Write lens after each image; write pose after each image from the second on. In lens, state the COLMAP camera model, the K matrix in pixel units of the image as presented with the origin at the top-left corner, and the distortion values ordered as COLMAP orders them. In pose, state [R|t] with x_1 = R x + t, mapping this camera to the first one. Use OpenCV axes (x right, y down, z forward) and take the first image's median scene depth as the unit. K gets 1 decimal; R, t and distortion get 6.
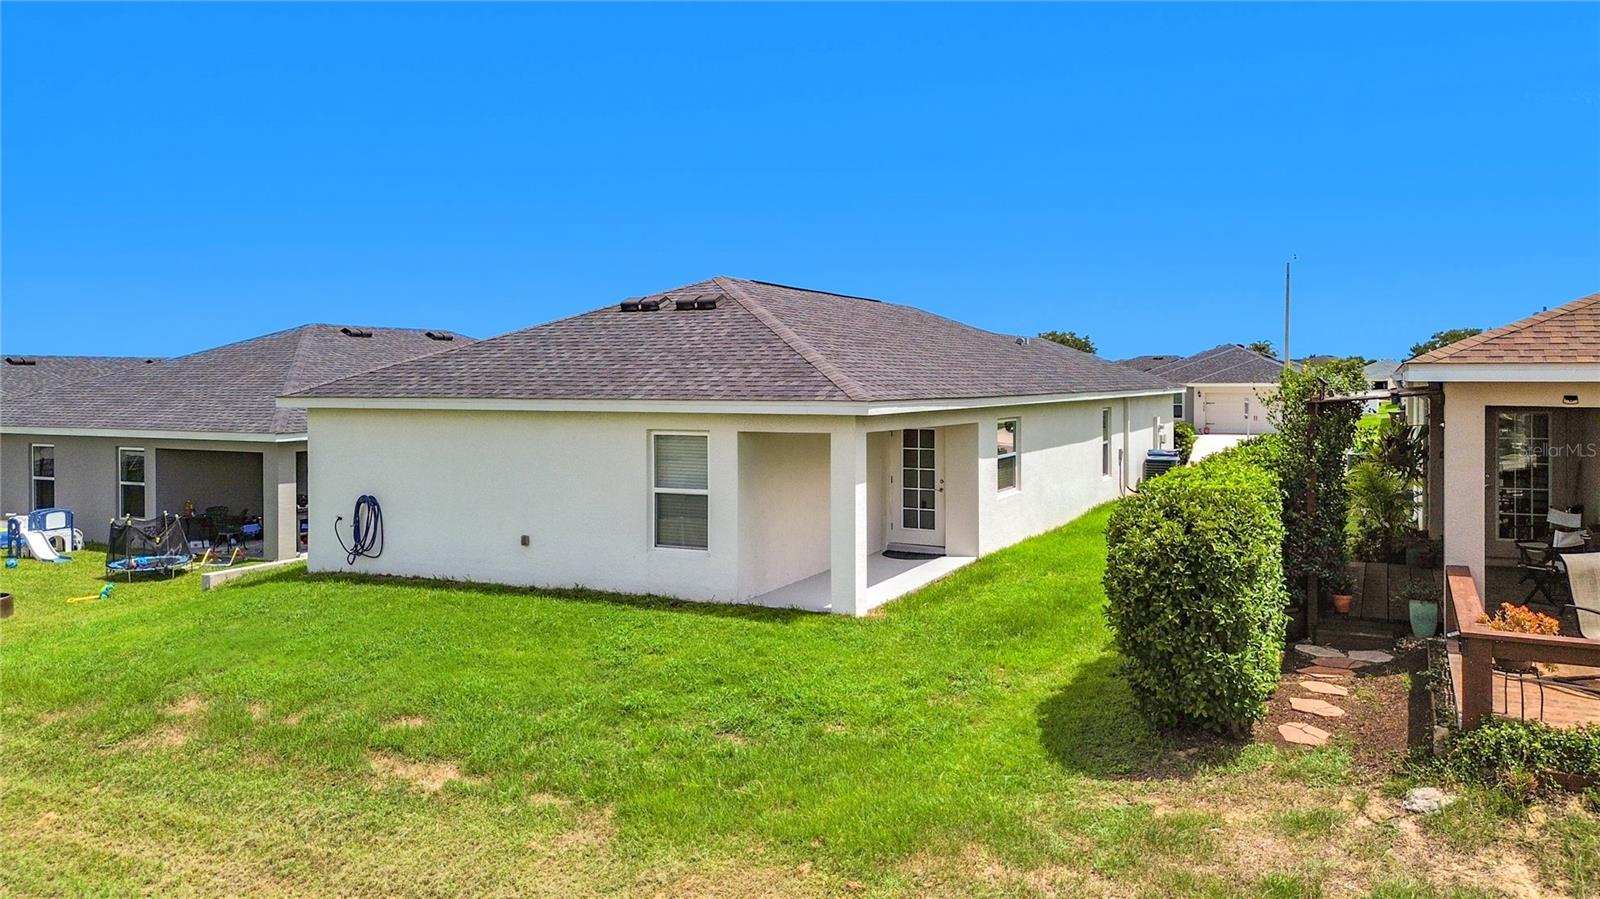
lens RADIAL K [[1150.6, 0, 803.0], [0, 1150.6, 467.5], [0, 0, 1]] dist [0.082230, -0.086021]
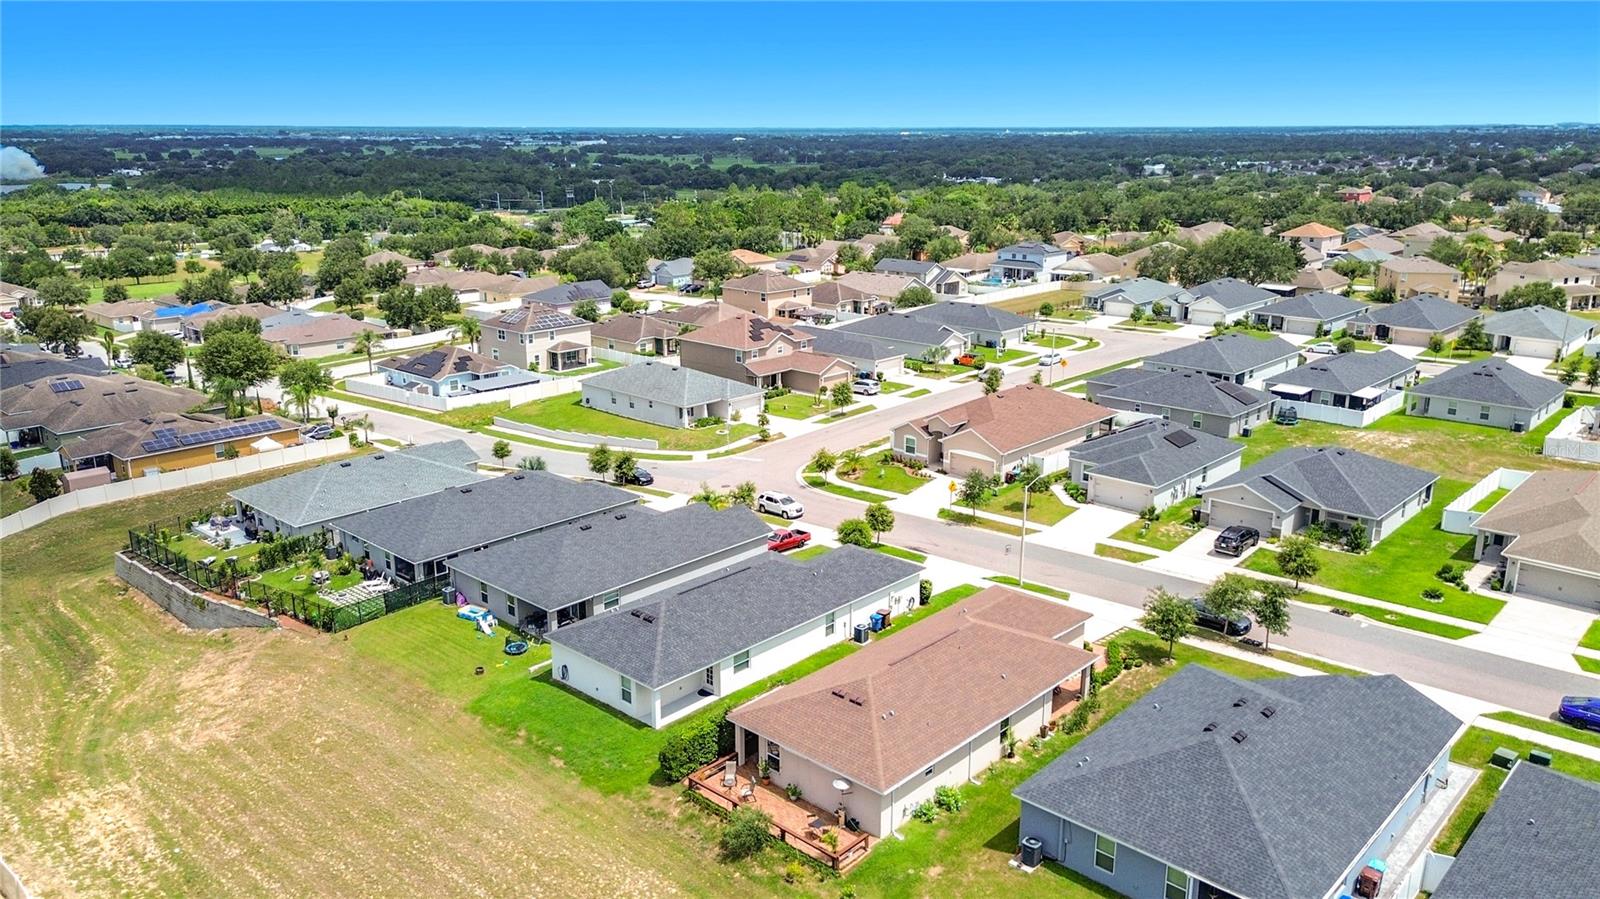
lens RADIAL K [[1169.1, 0, 800.0], [0, 1169.1, 449.5], [0, 0, 1]] dist [0.081473, -0.097821]
pose [[0.960651, 0.078964, -0.266298, 1.546224], [-0.027041, 0.980772, 0.193272, -1.654279], [0.276440, -0.178466, 0.944315, -2.669823]]
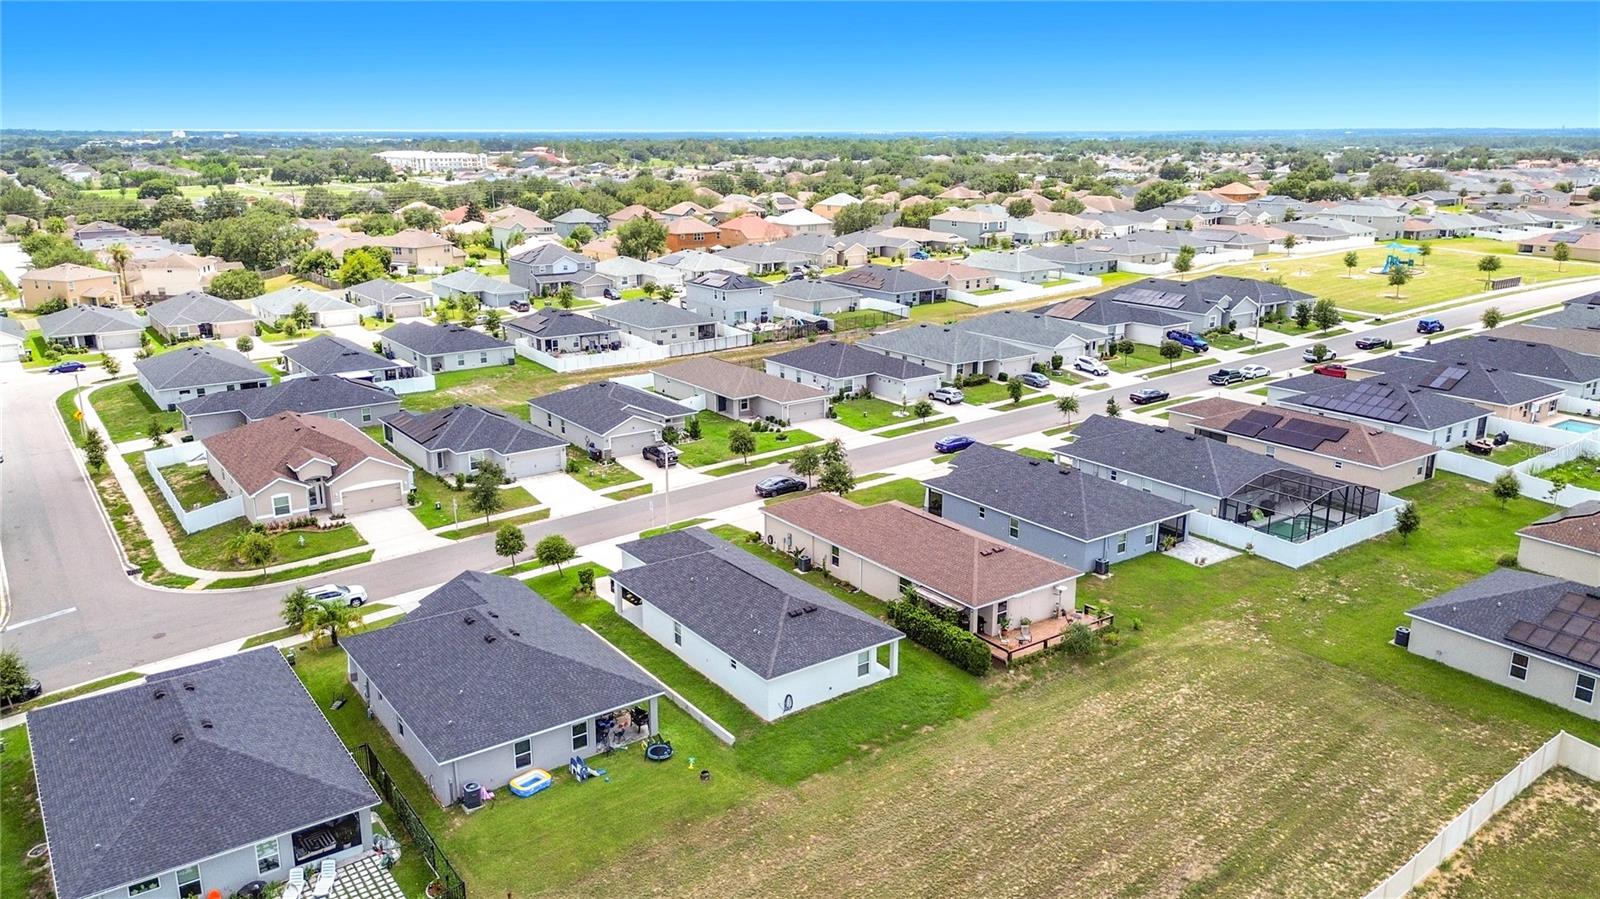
lens RADIAL K [[1150.6, 0, 803.0], [0, 1150.6, 467.5], [0, 0, 1]] dist [0.082230, -0.086021]
pose [[0.462233, -0.249843, 0.850835, -3.791479], [0.069751, 0.966759, 0.245990, -1.811094], [-0.884011, -0.054358, 0.464294, -0.831146]]
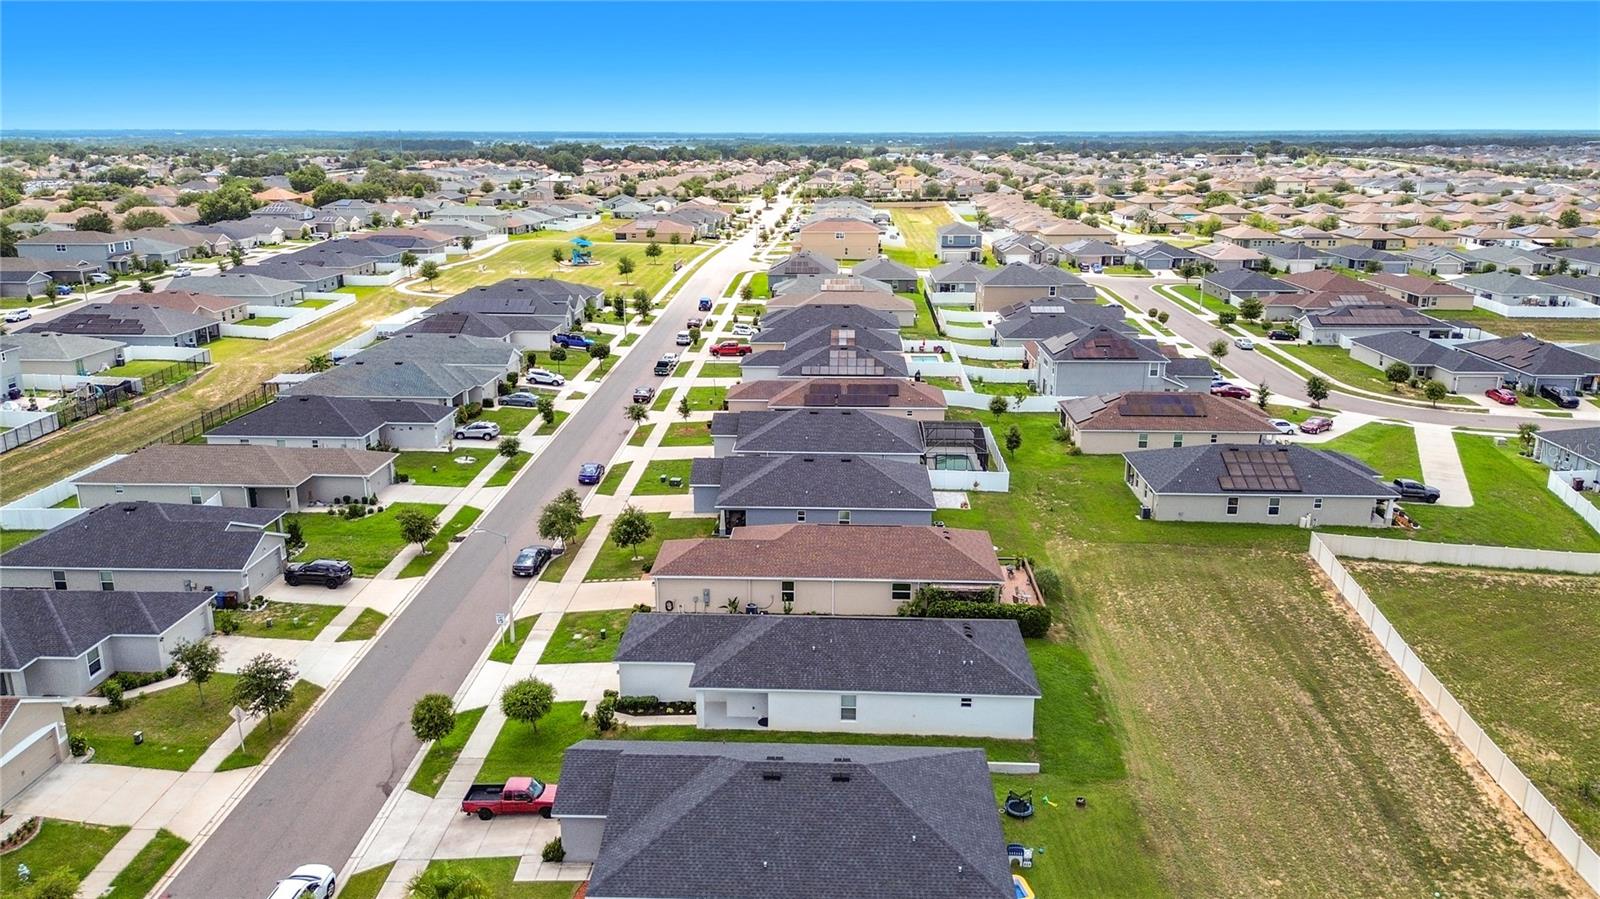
lens RADIAL K [[1169.1, 0, 800.0], [0, 1169.1, 449.5], [0, 0, 1]] dist [0.081473, -0.097821]
pose [[-0.408829, -0.240505, 0.880350, -3.632024], [0.071470, 0.953250, 0.293611, -2.180566], [-0.909808, 0.182955, -0.372528, 3.333437]]
